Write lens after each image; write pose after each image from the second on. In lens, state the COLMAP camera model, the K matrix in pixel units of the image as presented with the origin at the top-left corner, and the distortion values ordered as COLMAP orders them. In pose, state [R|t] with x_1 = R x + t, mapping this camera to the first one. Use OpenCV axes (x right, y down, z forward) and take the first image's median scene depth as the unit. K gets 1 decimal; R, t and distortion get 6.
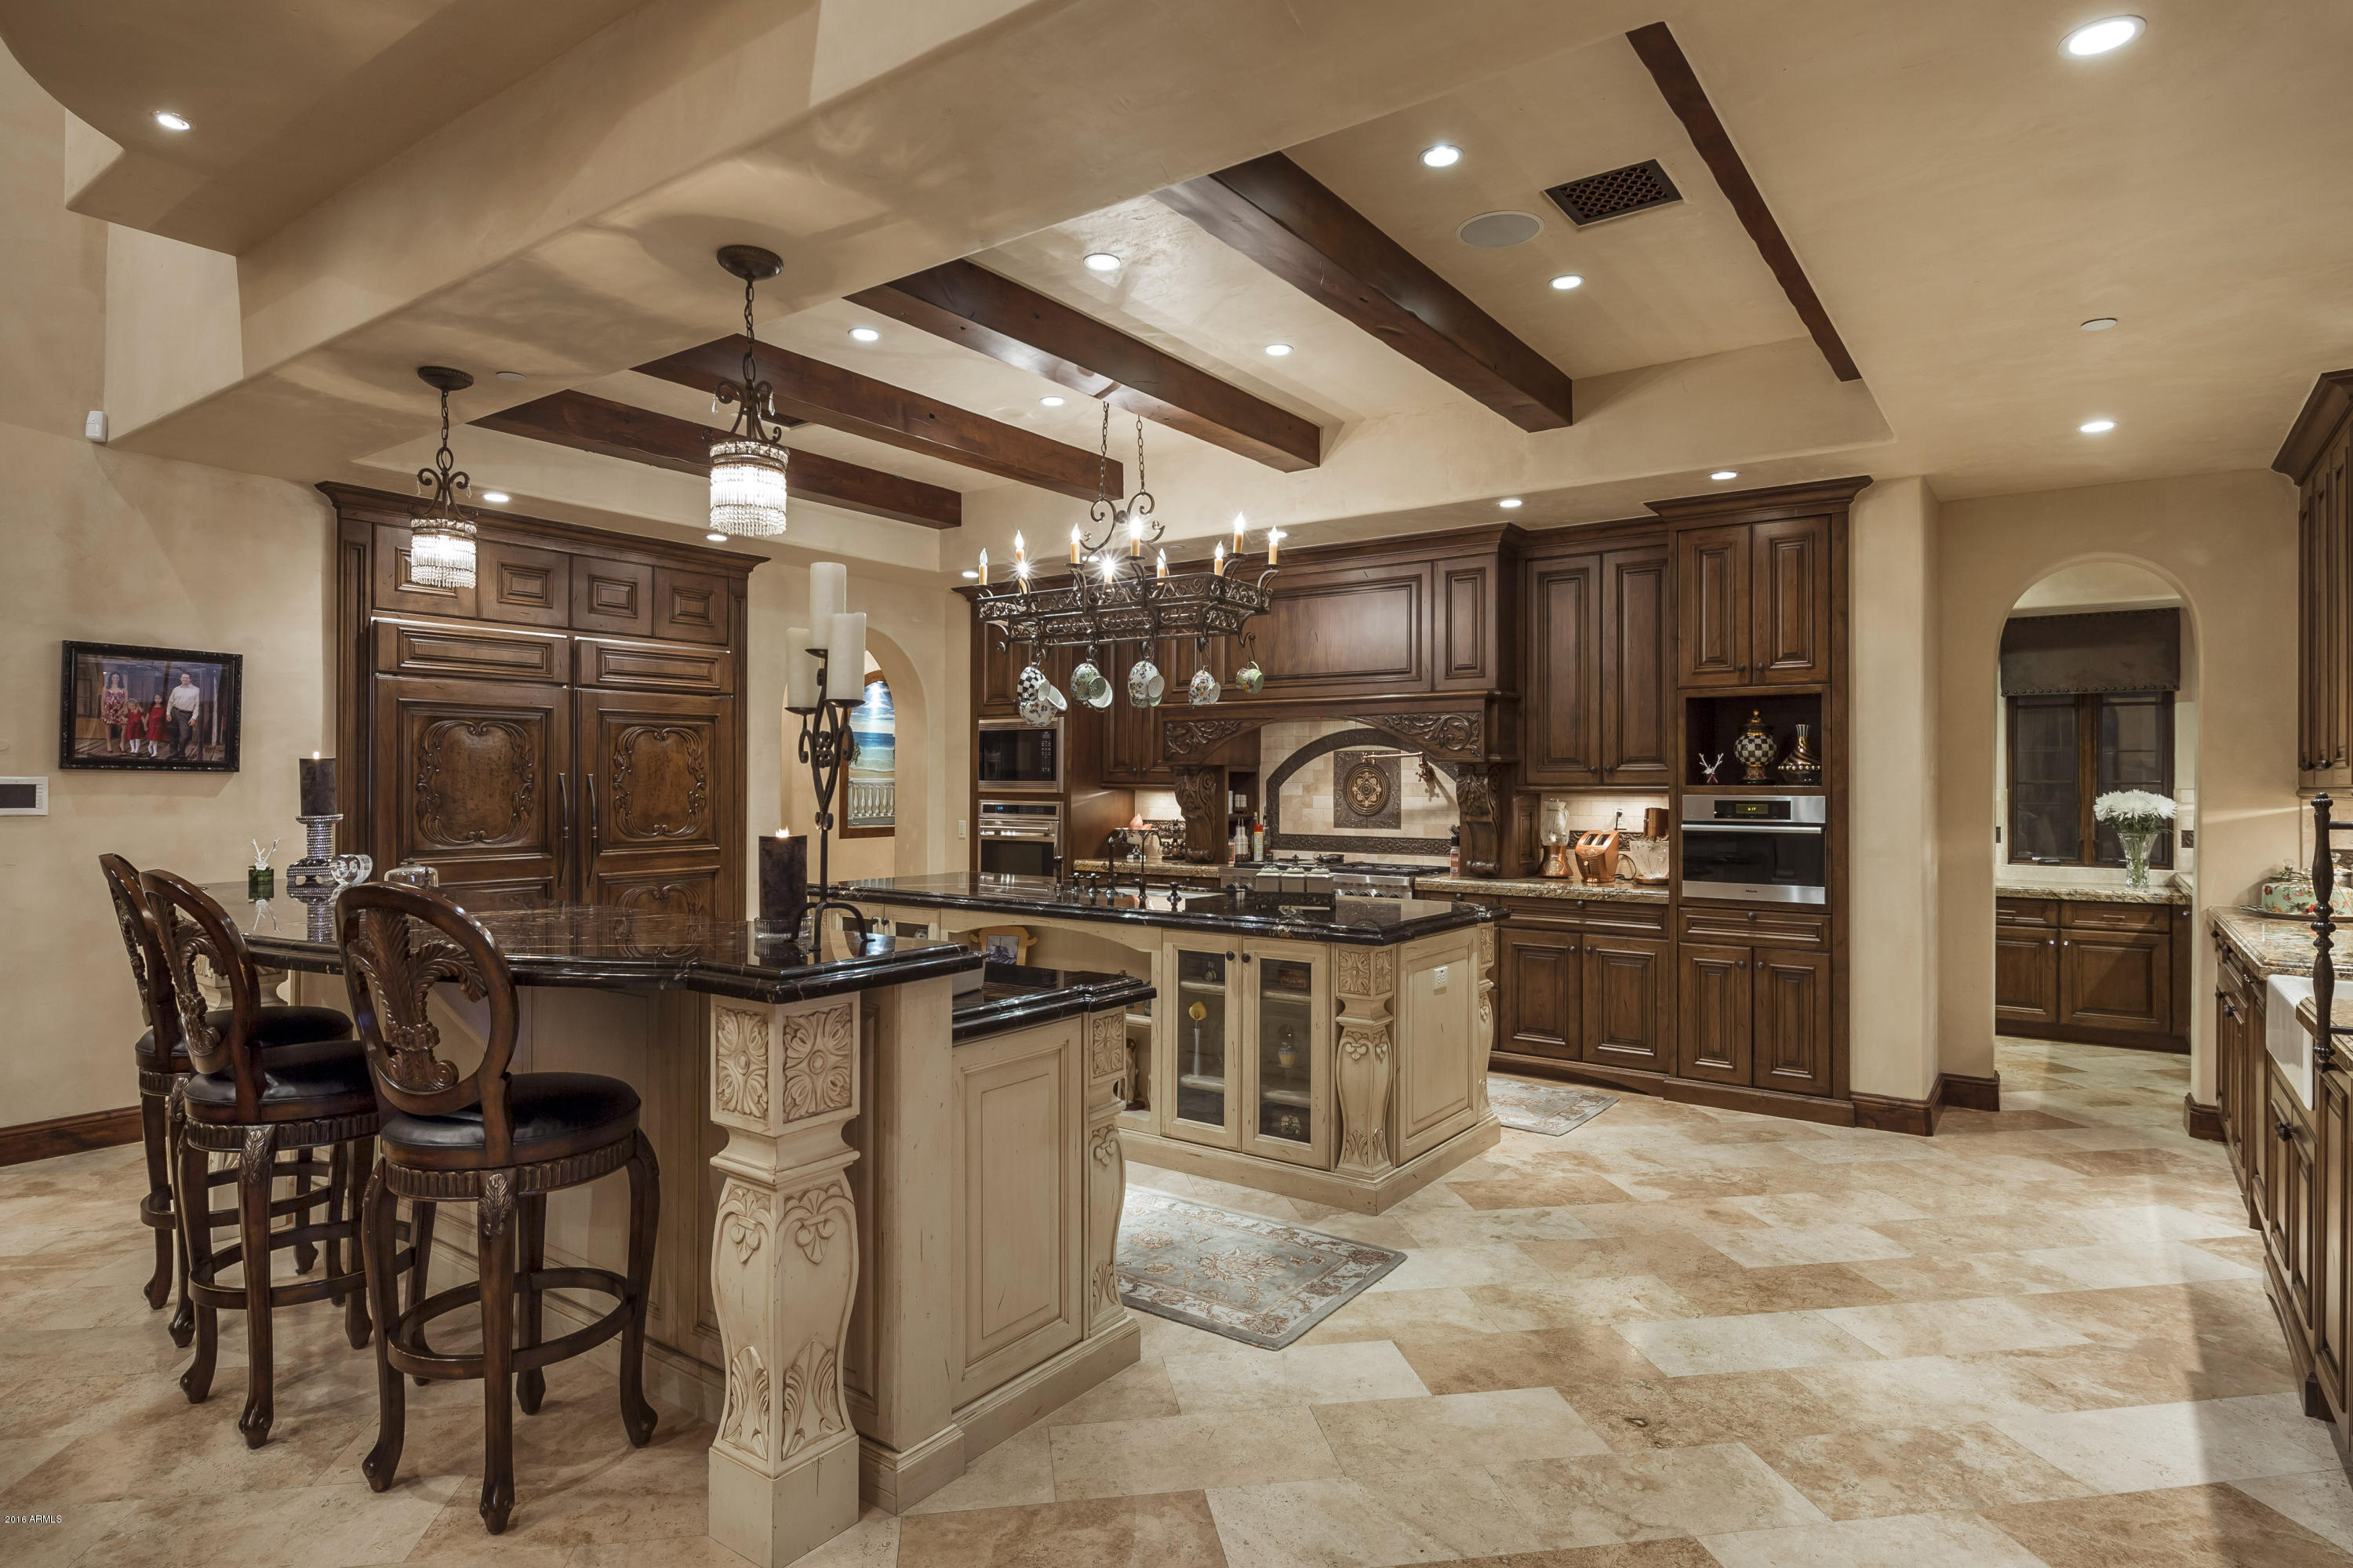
lens RADIAL K [[1238.6, 0, 1171.5], [0, 1238.6, 771.6], [0, 0, 1]] dist [0.001676, -0.000008]
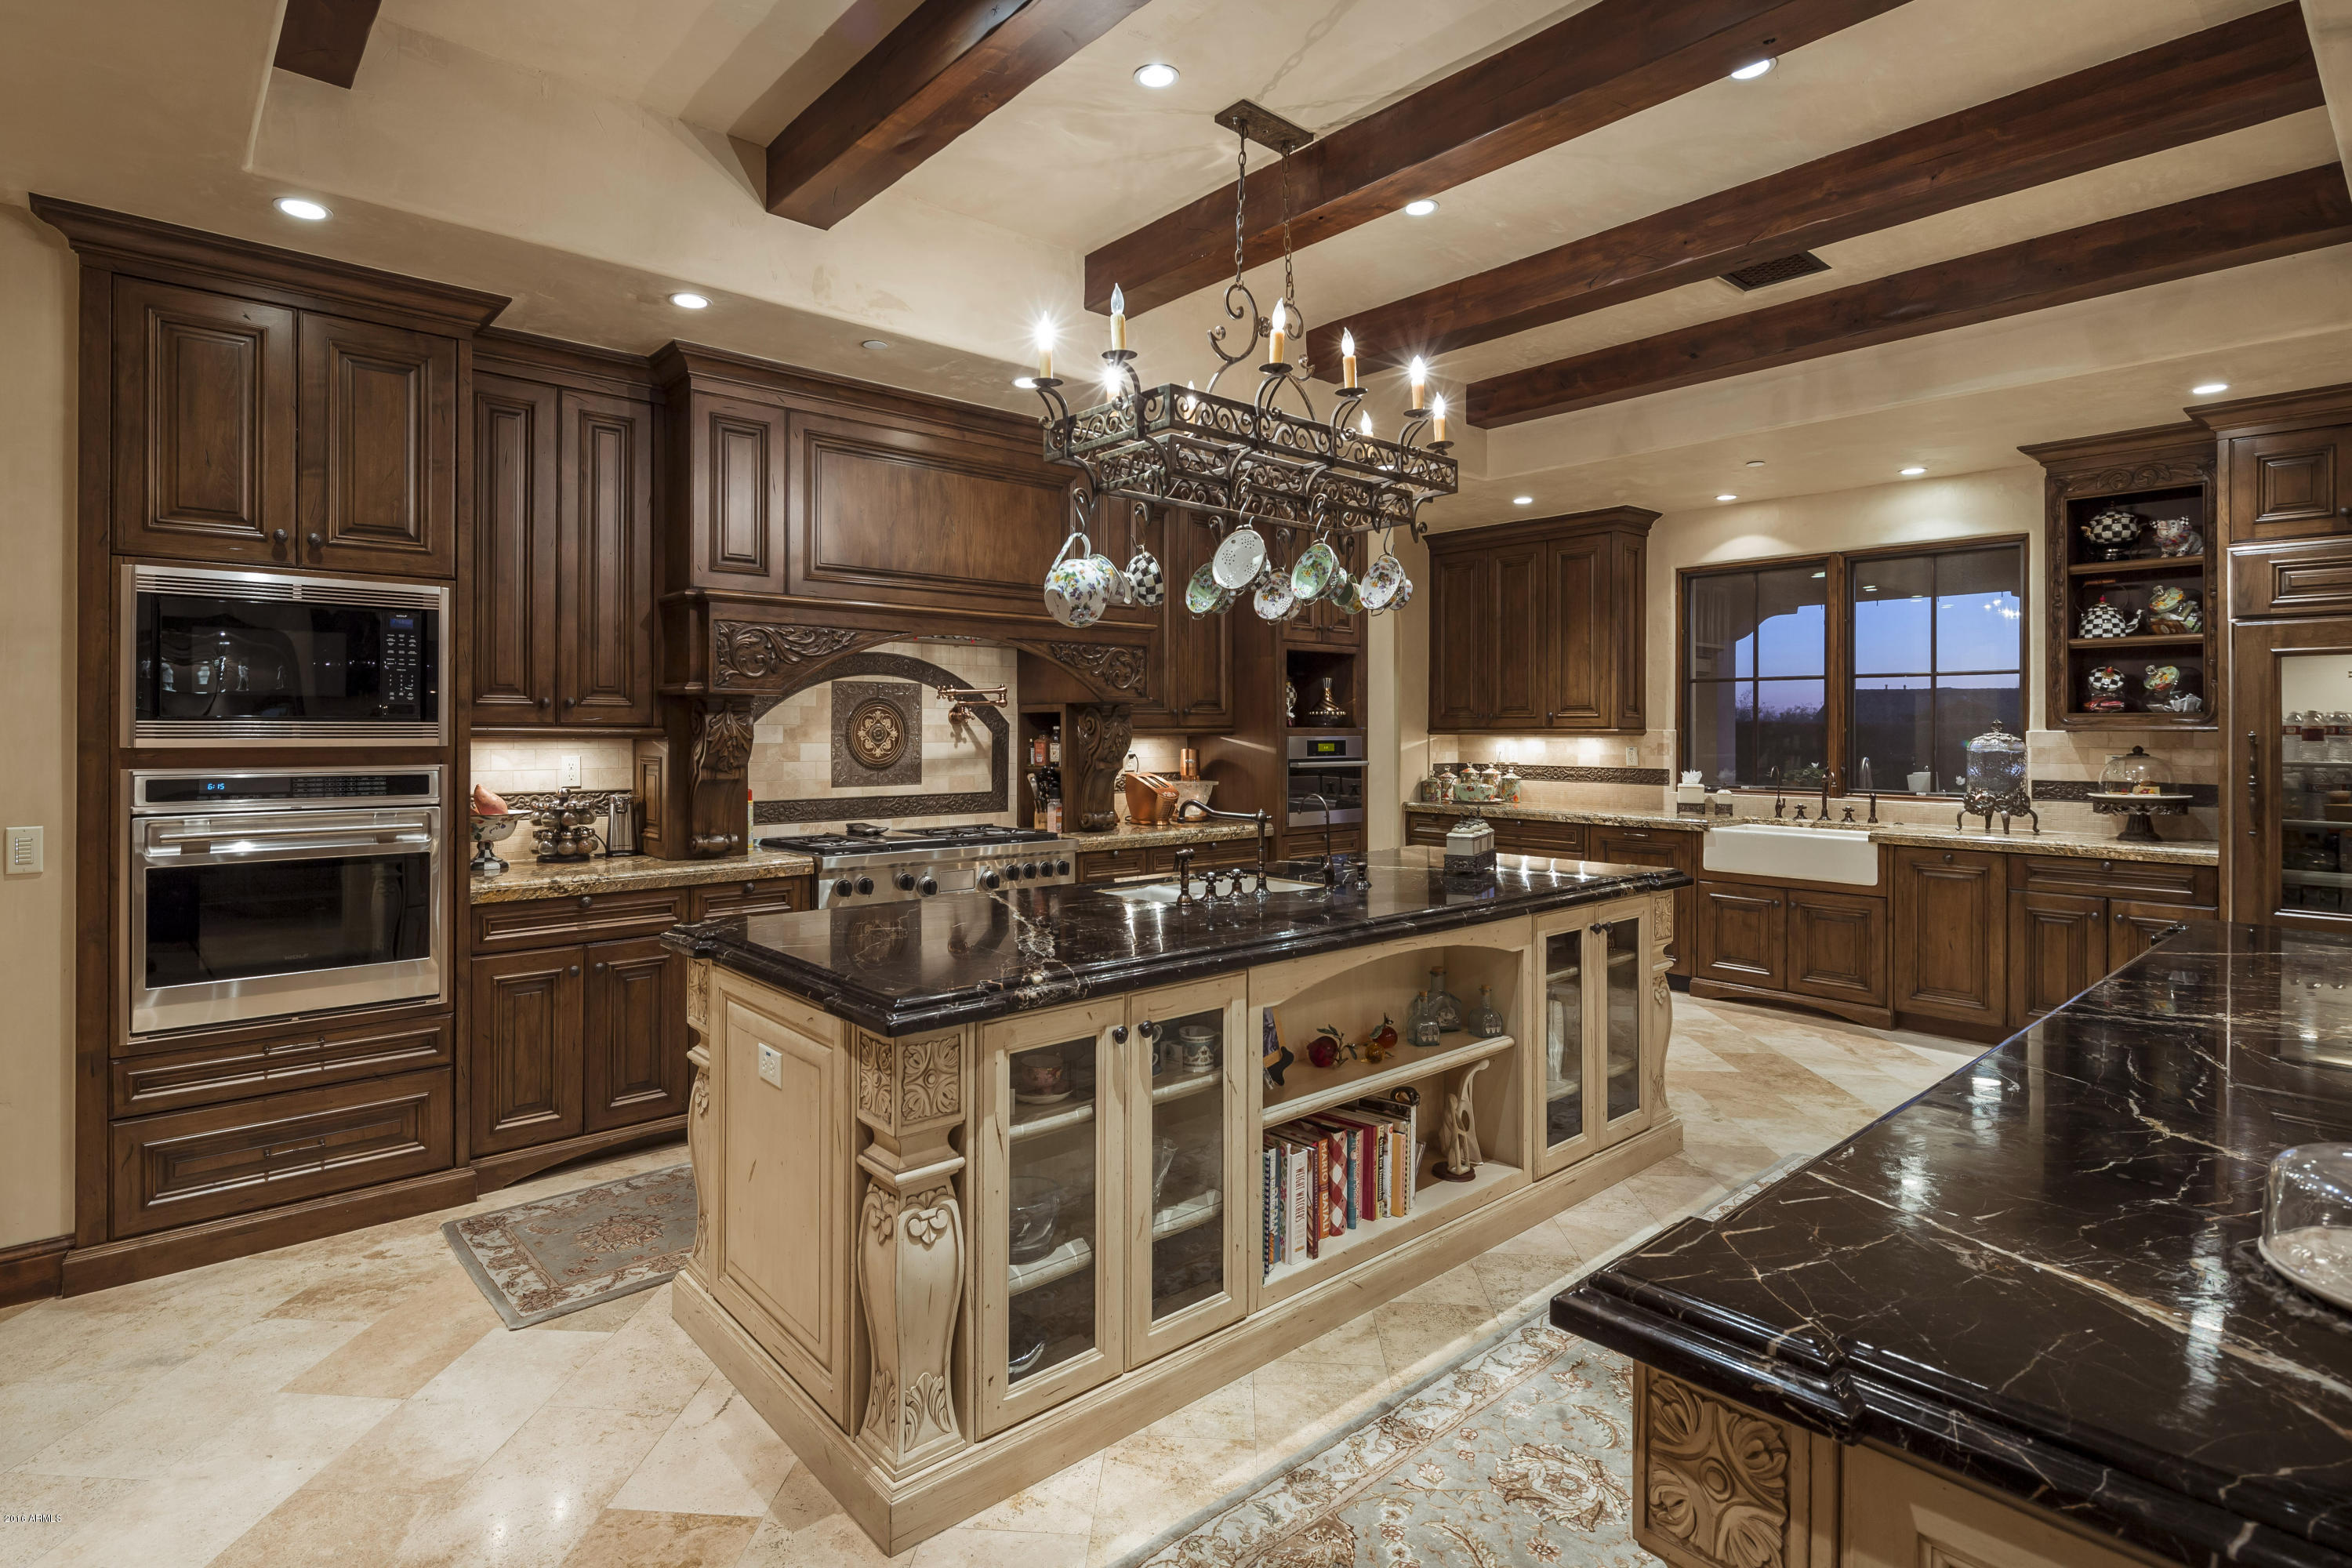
lens RADIAL K [[1171.8, 0, 1142.1], [0, 1171.8, 729.4], [0, 0, 1]] dist [0.004622, -0.004042]
pose [[0.226502, -0.005265, 0.973996, -0.596895], [-0.010840, 0.999910, 0.007926, 0.005362], [-0.973950, -0.012354, 0.226425, 0.825781]]
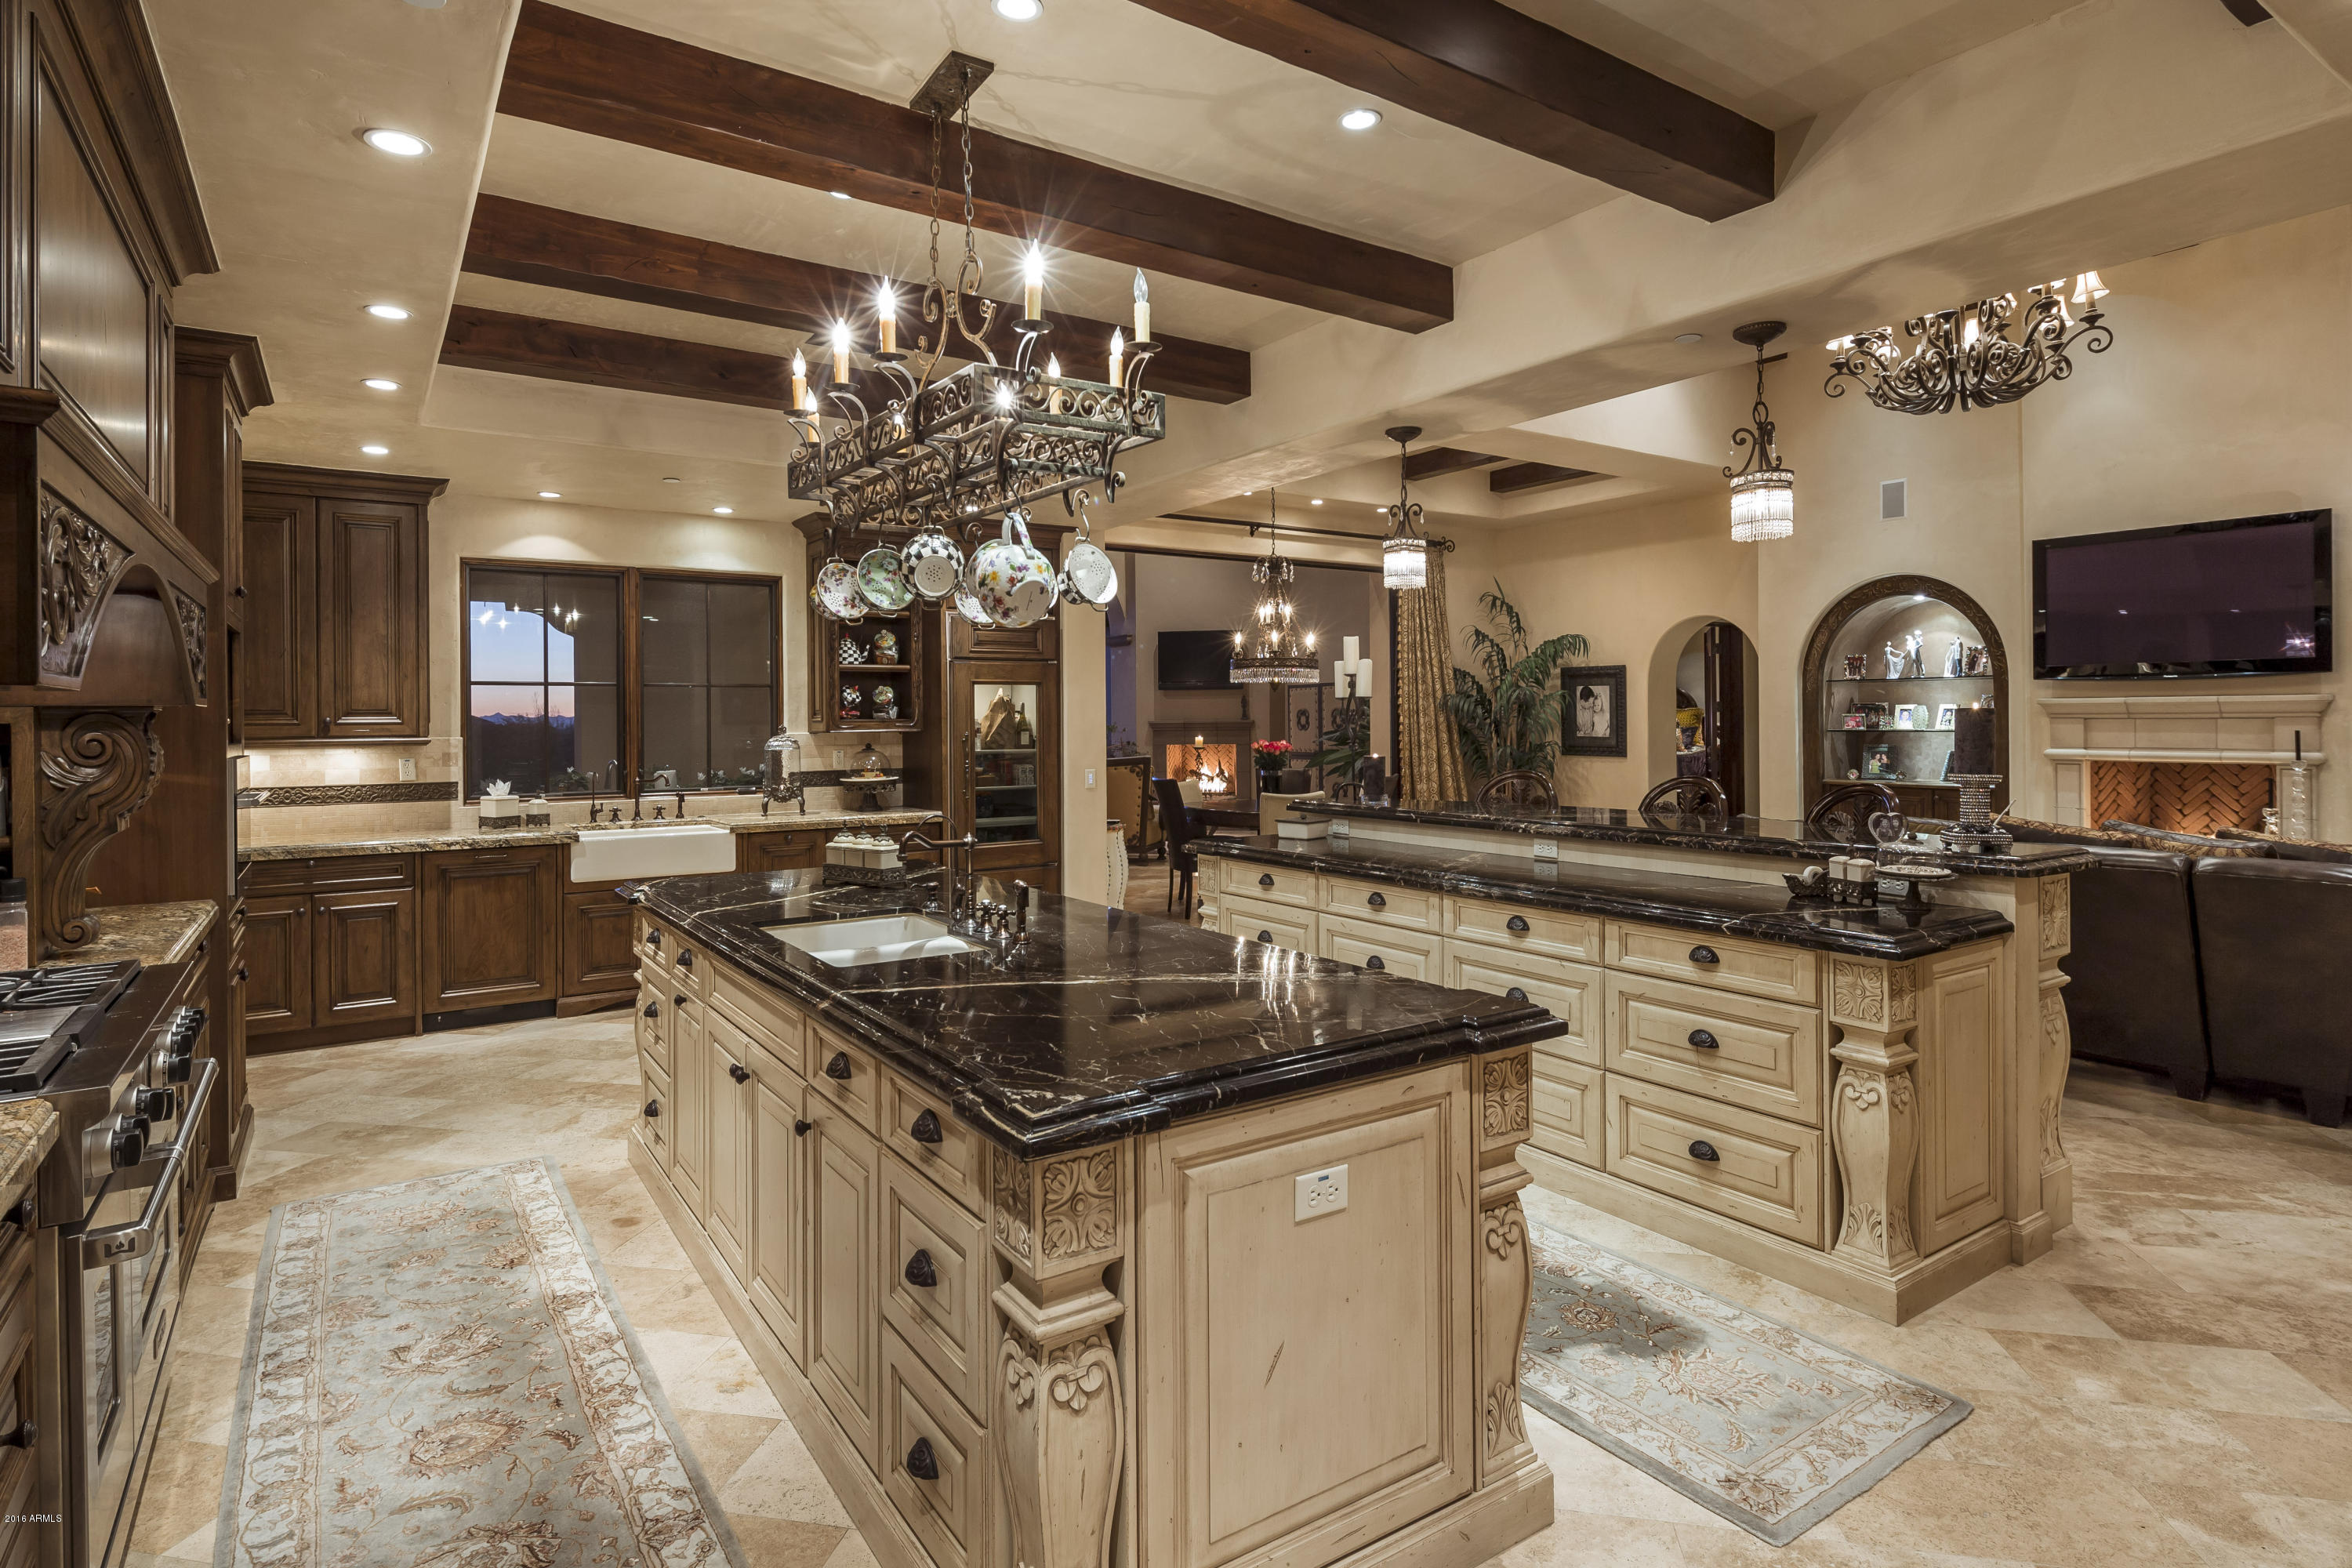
lens RADIAL K [[1171.8, 0, 1207.0], [0, 1171.8, 717.6], [0, 0, 1]] dist [0.004622, -0.004042]
pose [[-0.937588, 0.004979, 0.347713, -0.331371], [0.001065, 0.999934, -0.011446, 0.004386], [-0.347747, -0.010361, -0.937531, 1.313422]]
